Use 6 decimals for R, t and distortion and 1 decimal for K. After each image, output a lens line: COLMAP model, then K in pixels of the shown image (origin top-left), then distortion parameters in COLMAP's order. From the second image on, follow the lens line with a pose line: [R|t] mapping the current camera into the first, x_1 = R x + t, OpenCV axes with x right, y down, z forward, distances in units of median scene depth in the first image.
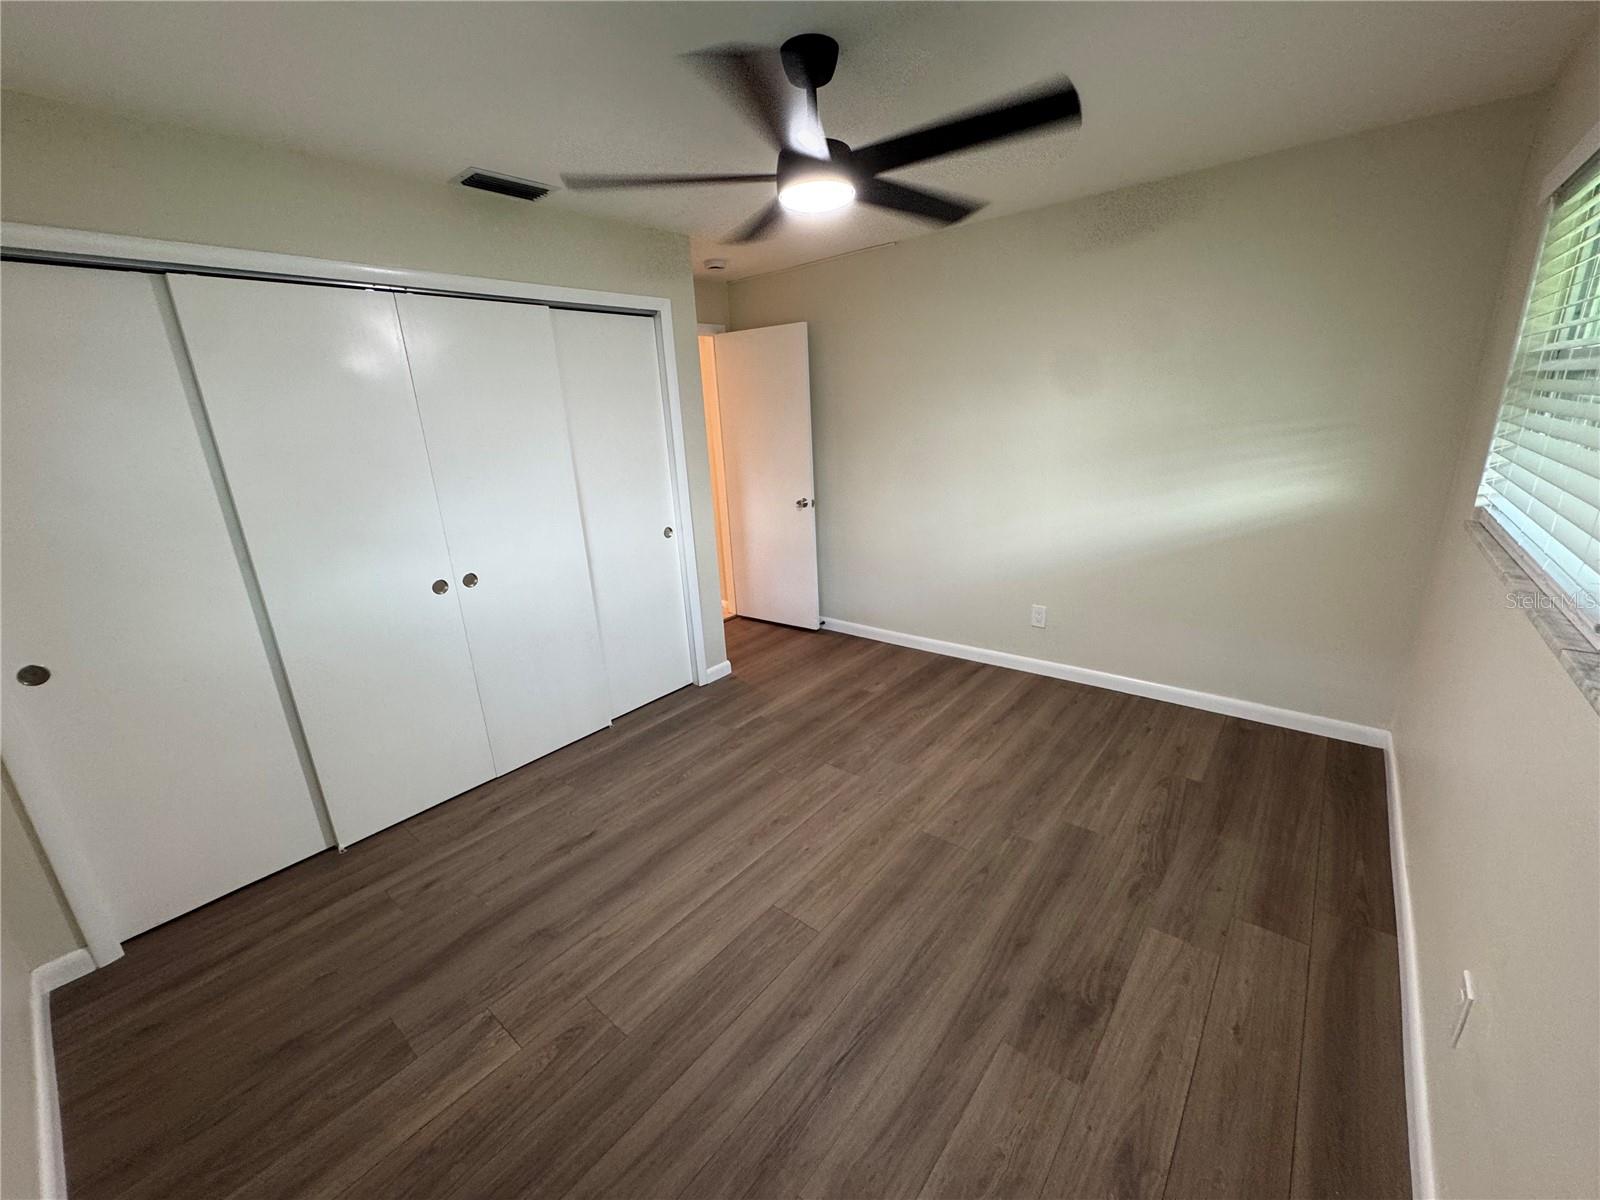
lens RADIAL K [[638.3, 0, 794.4], [0, 638.3, 599.7], [0, 0, 1]] dist [-0.001403, 0.000227]
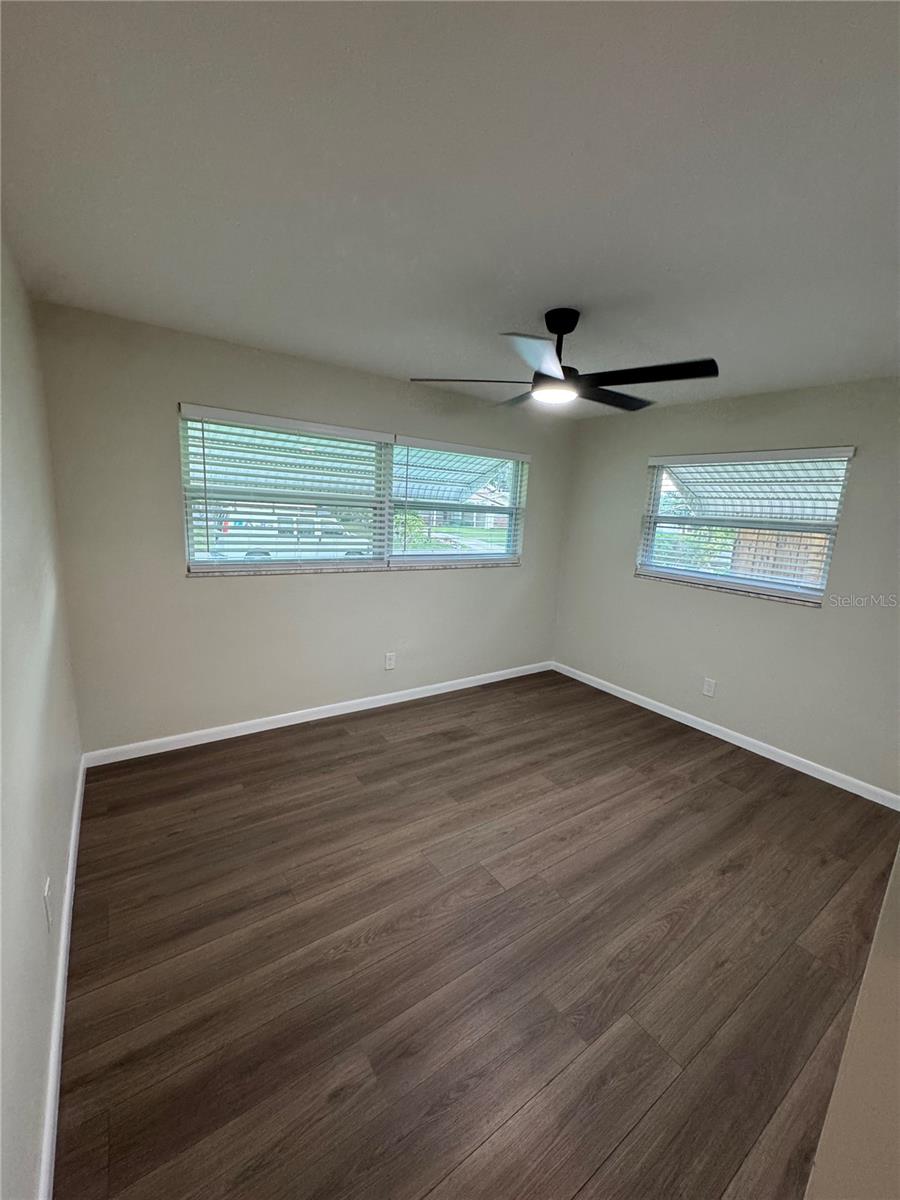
lens RADIAL K [[478.7, 0, 450.3], [0, 478.7, 606.1], [0, 0, 1]] dist [-0.001403, 0.000227]
pose [[-0.966371, -0.055264, 0.251143, -0.028024], [0.066620, 0.889487, 0.452077, -0.512436], [-0.248372, 0.453606, -0.855893, 1.694996]]
